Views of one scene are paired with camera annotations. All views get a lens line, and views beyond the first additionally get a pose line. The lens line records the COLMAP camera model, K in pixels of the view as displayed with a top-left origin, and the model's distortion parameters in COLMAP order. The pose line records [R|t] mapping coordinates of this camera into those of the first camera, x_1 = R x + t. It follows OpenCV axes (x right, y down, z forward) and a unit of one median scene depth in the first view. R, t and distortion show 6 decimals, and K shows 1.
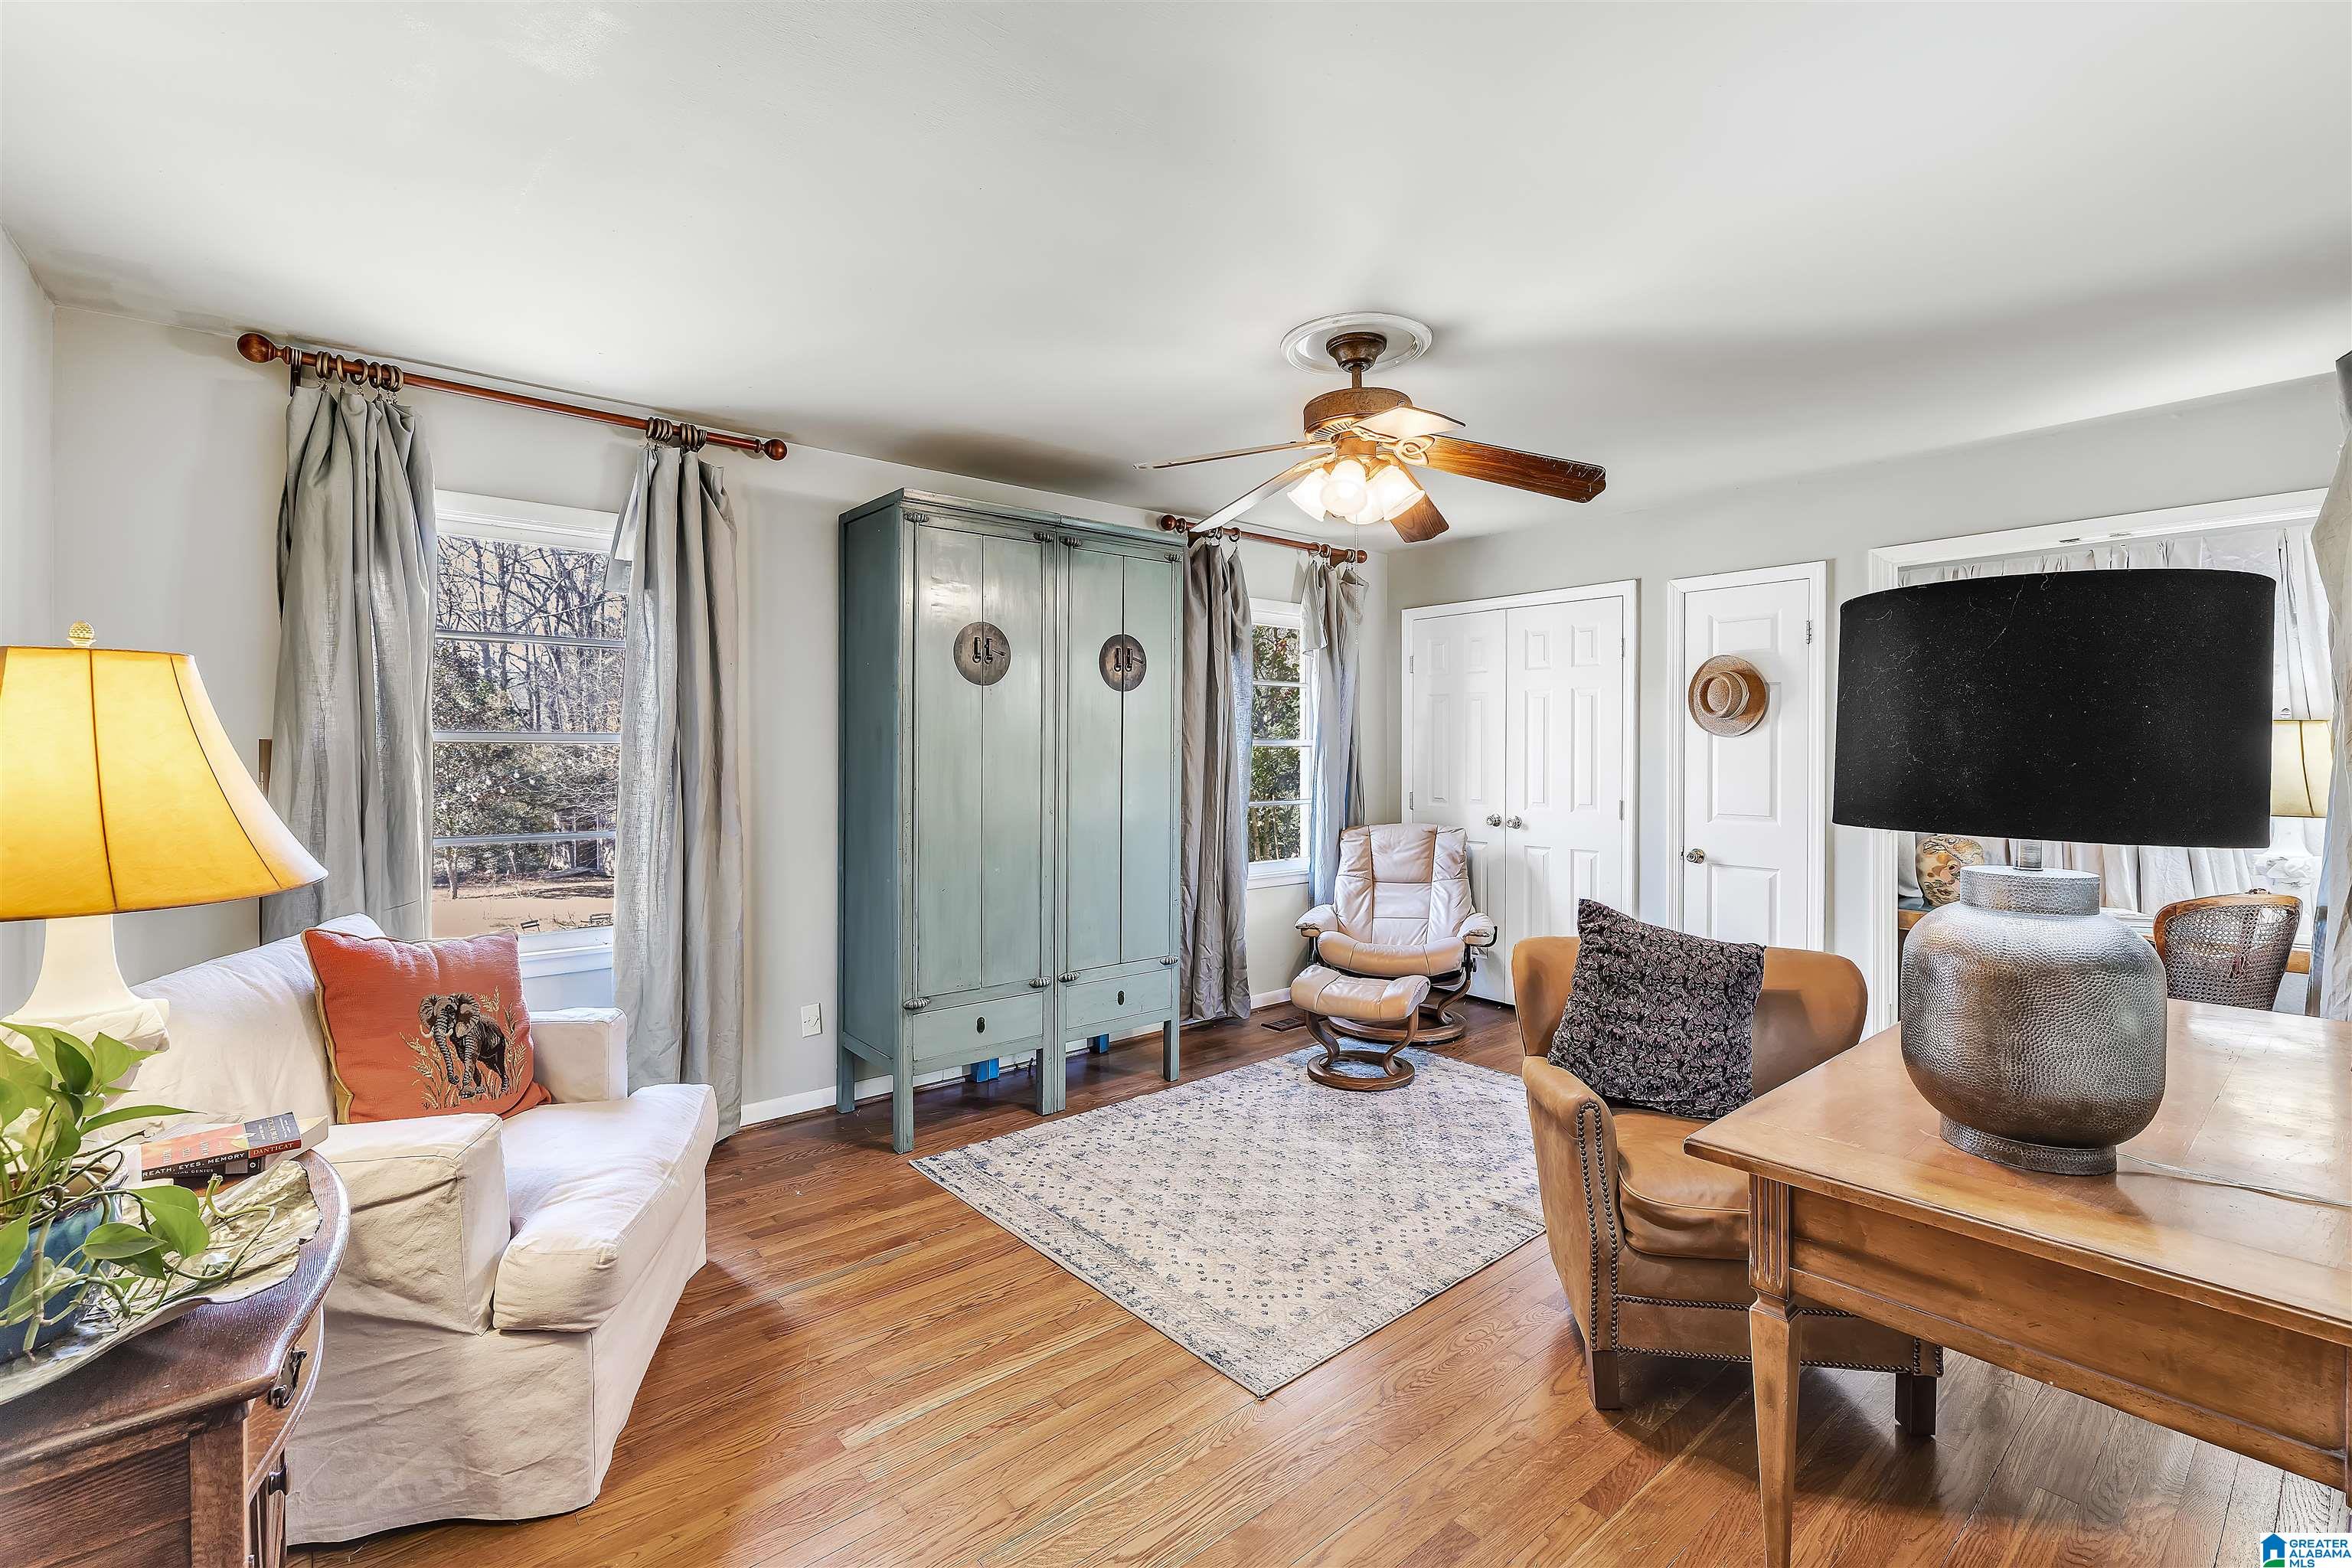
lens RADIAL K [[1036.3, 0, 1174.3], [0, 1036.3, 762.9], [0, 0, 1]] dist [-0.001564, 0.000206]
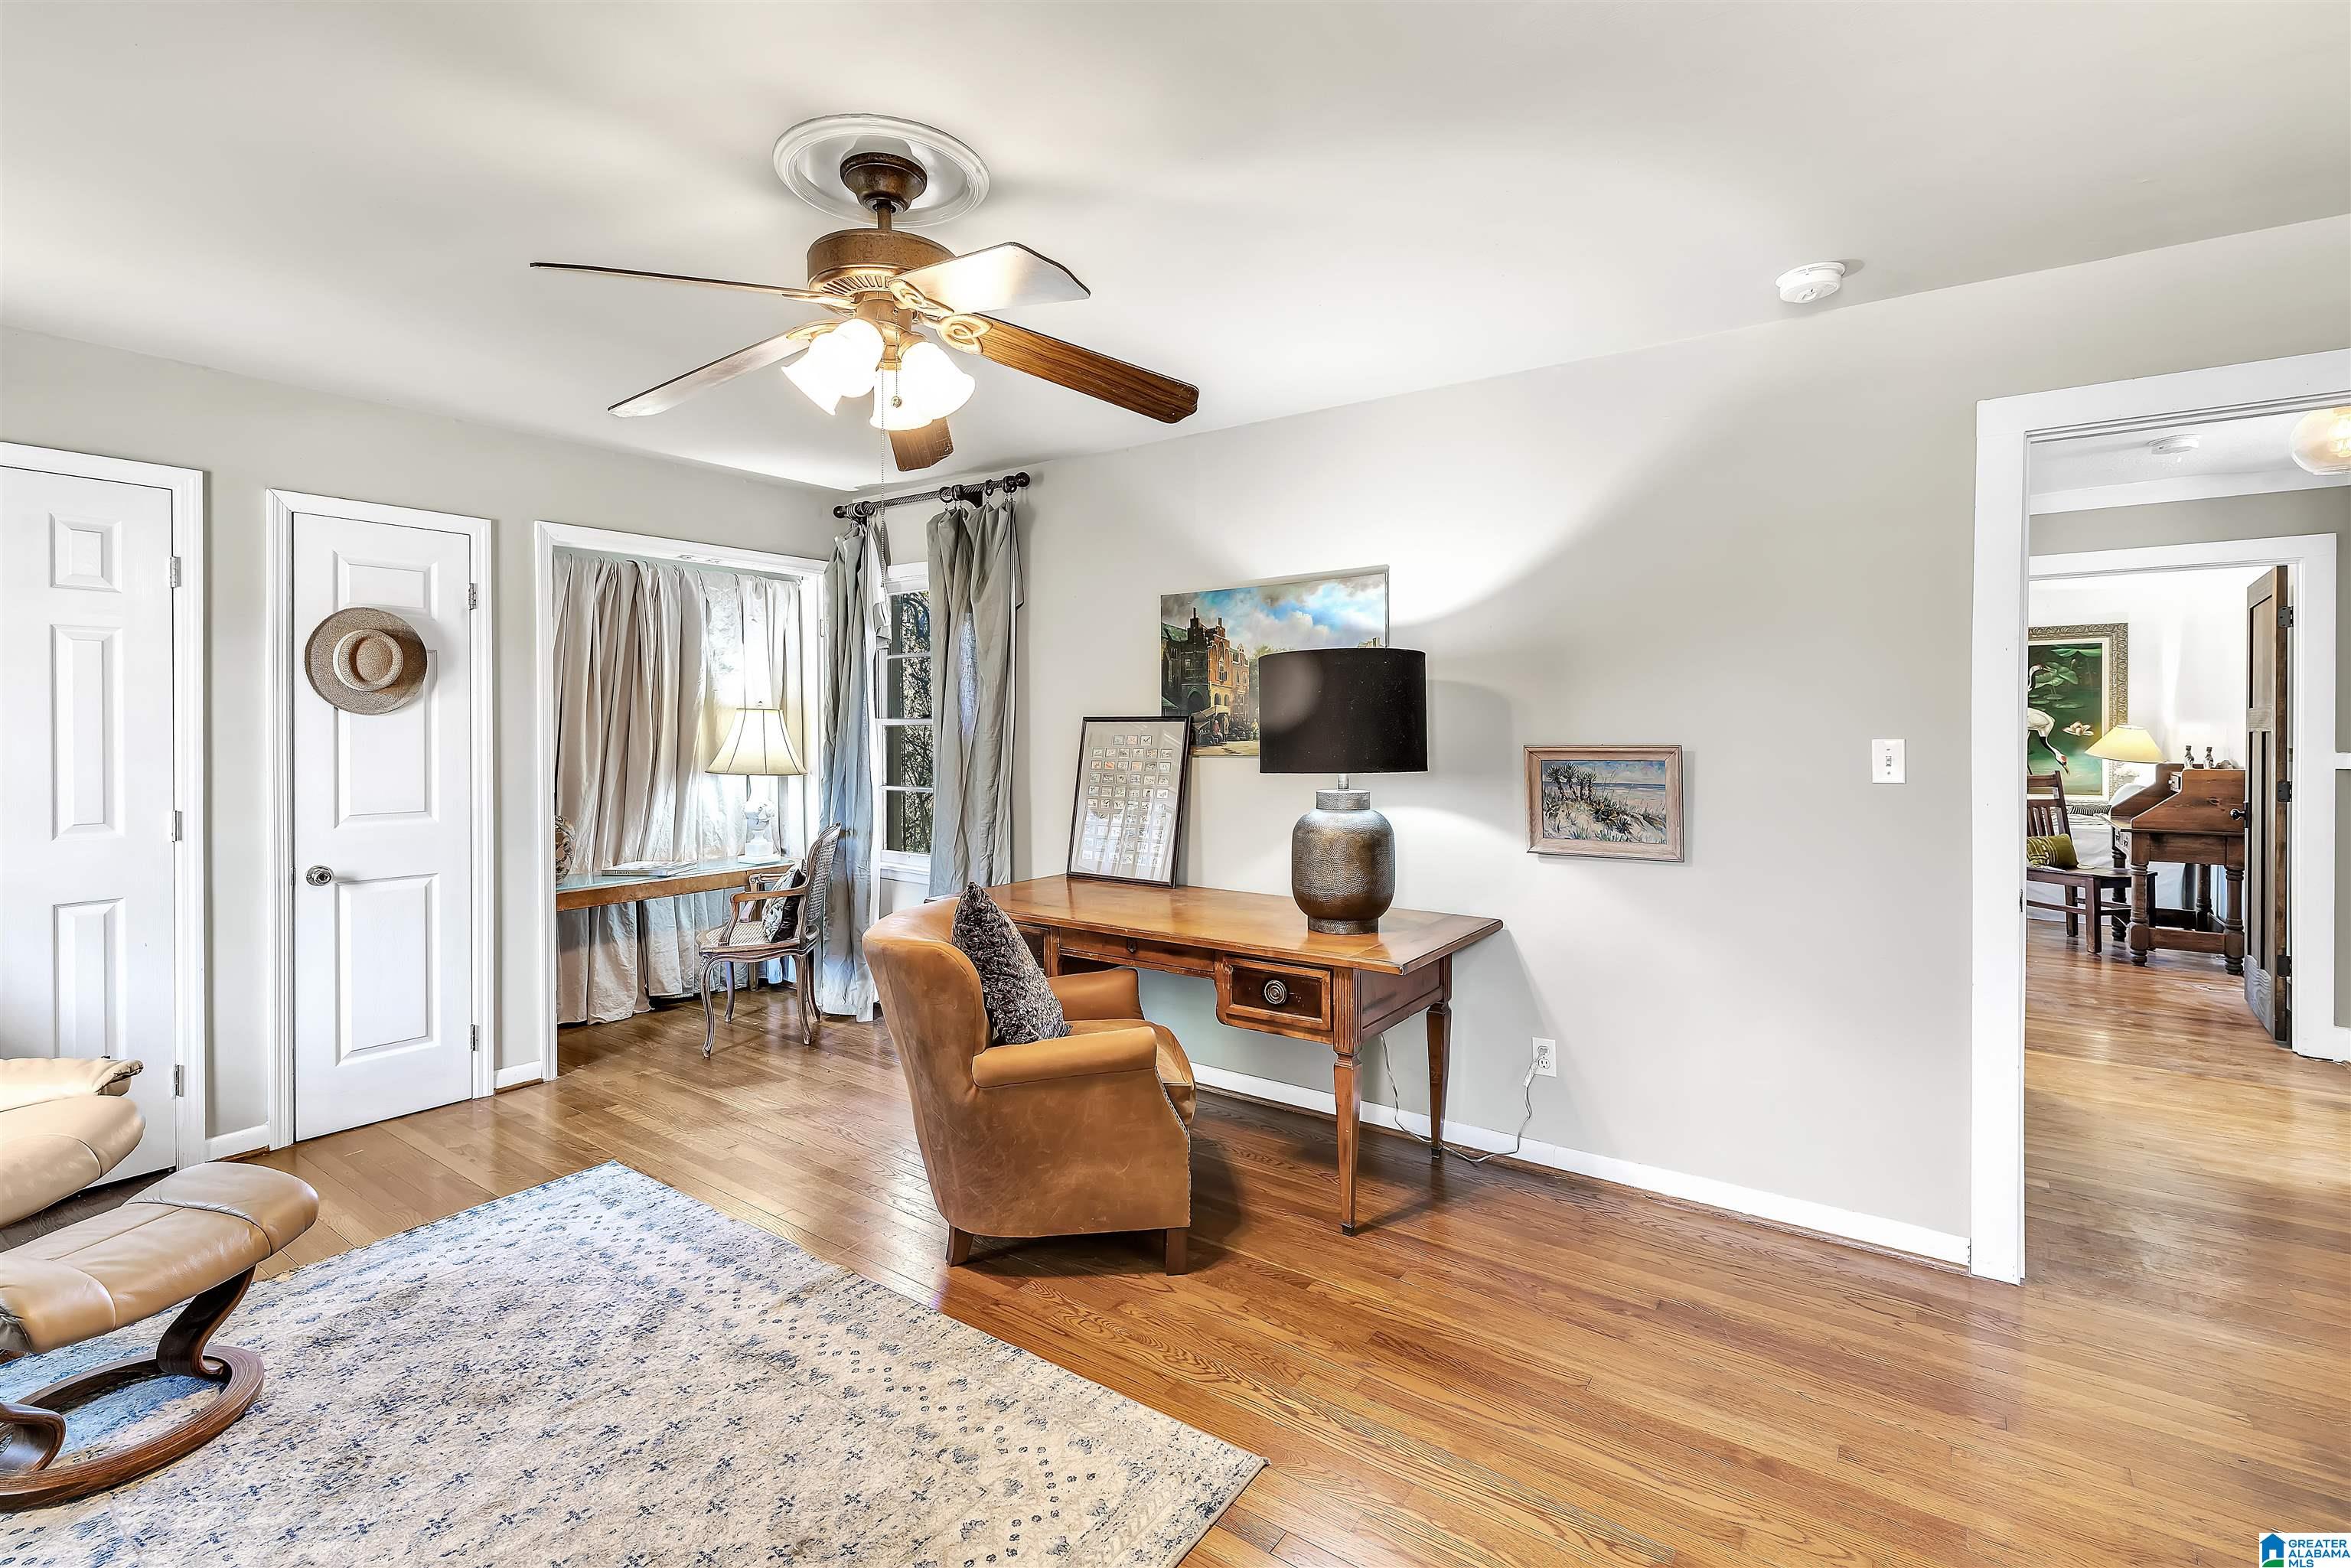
lens RADIAL K [[1015.1, 0, 1188.1], [0, 1015.1, 735.5], [0, 0, 1]] dist [-0.001922, 0.001239]
pose [[-0.222785, -0.012096, 0.974793, -0.425497], [0.015110, 0.999760, 0.015860, -0.014588], [-0.974750, 0.018262, -0.222549, 0.715363]]
